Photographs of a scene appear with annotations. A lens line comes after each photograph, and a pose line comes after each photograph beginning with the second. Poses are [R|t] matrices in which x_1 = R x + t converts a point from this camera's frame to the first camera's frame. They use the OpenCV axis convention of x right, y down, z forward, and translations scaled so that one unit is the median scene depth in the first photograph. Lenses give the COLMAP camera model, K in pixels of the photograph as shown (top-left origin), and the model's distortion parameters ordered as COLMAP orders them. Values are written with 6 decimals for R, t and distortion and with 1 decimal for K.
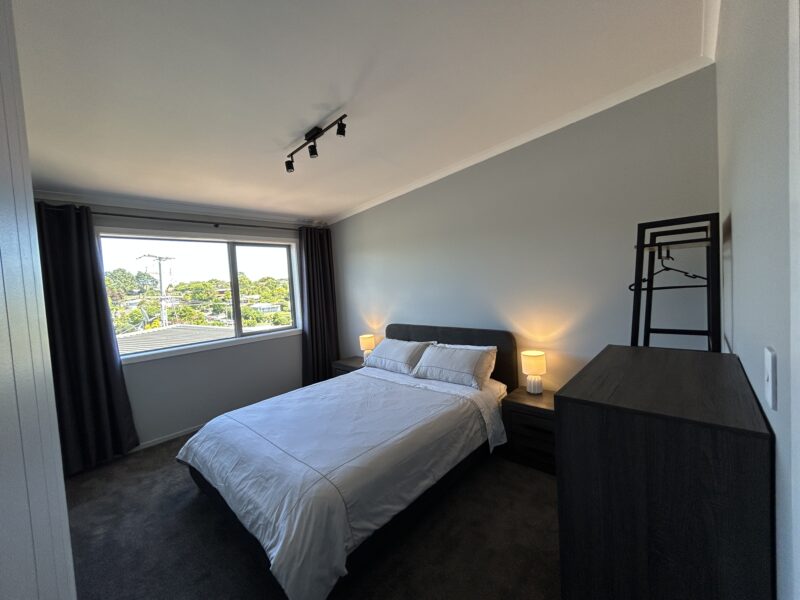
lens RADIAL K [[324.5, 0, 393.3], [0, 324.5, 300.4], [0, 0, 1]] dist [0.000096, -0.000151]
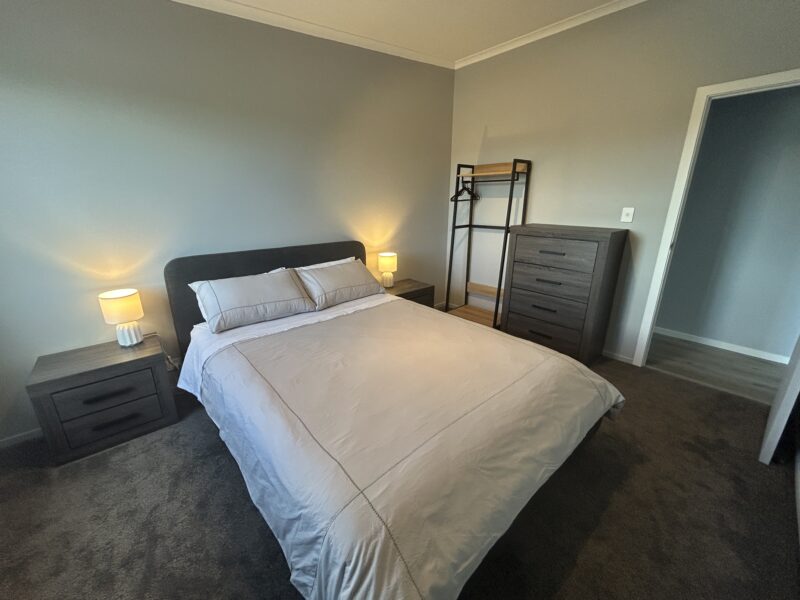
lens RADIAL K [[326.3, 0, 400.0], [0, 326.3, 300.0], [0, 0, 1]] dist [-0.001342, -0.000058]
pose [[0.093528, -0.240003, 0.966256, -0.701413], [0.032197, 0.970732, 0.237998, 0.028727], [-0.995096, 0.008851, 0.098518, 0.740626]]
